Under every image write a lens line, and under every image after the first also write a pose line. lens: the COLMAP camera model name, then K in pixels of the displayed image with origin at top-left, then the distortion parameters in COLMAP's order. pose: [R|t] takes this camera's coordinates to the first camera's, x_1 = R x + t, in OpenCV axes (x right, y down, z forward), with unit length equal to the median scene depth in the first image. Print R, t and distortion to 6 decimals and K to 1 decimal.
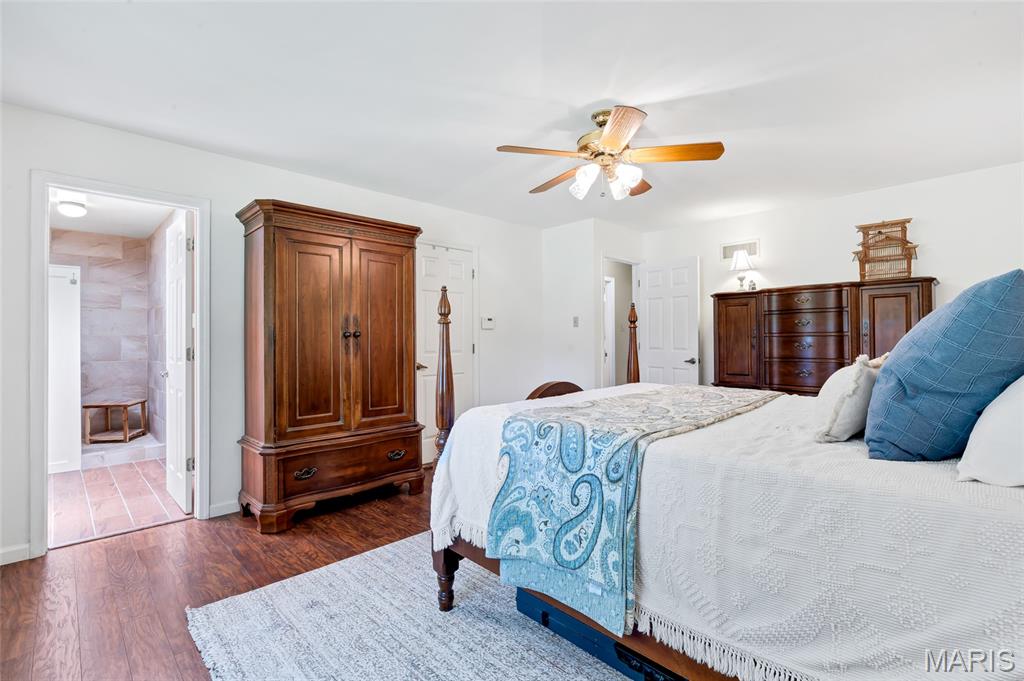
lens RADIAL K [[467.1, 0, 509.7], [0, 467.1, 335.4], [0, 0, 1]] dist [-0.006081, 0.001683]
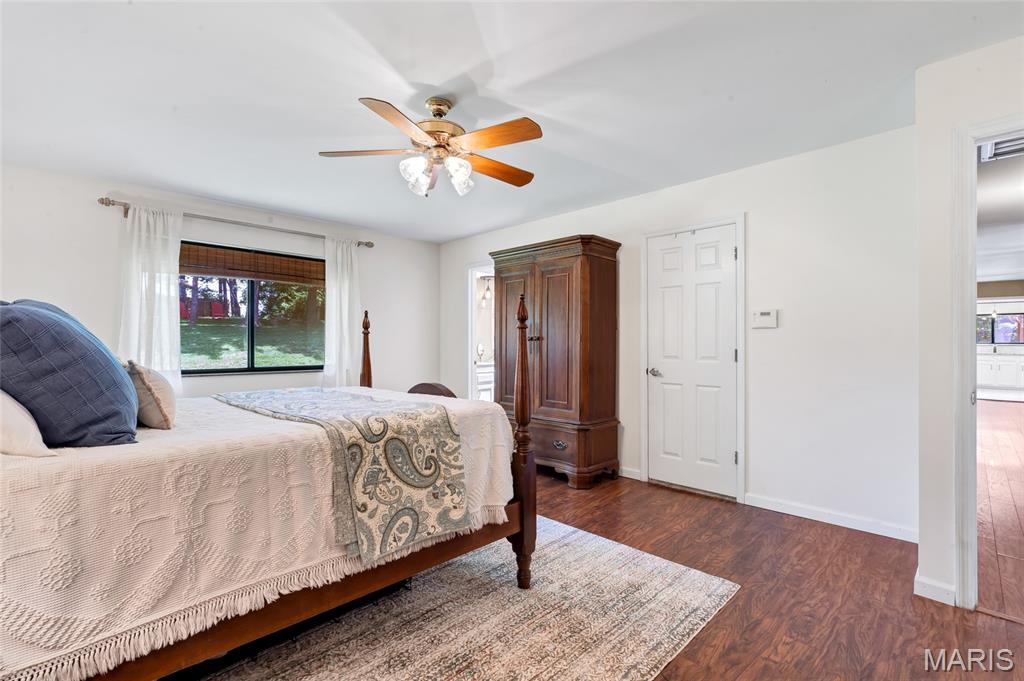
lens RADIAL K [[467.1, 0, 513.4], [0, 467.1, 340.9], [0, 0, 1]] dist [-0.006081, 0.001683]
pose [[0.018782, 0.002259, -0.999821, 0.933330], [0.010062, 0.999946, 0.002449, 0.000672], [0.999773, -0.010106, 0.018758, 0.920806]]
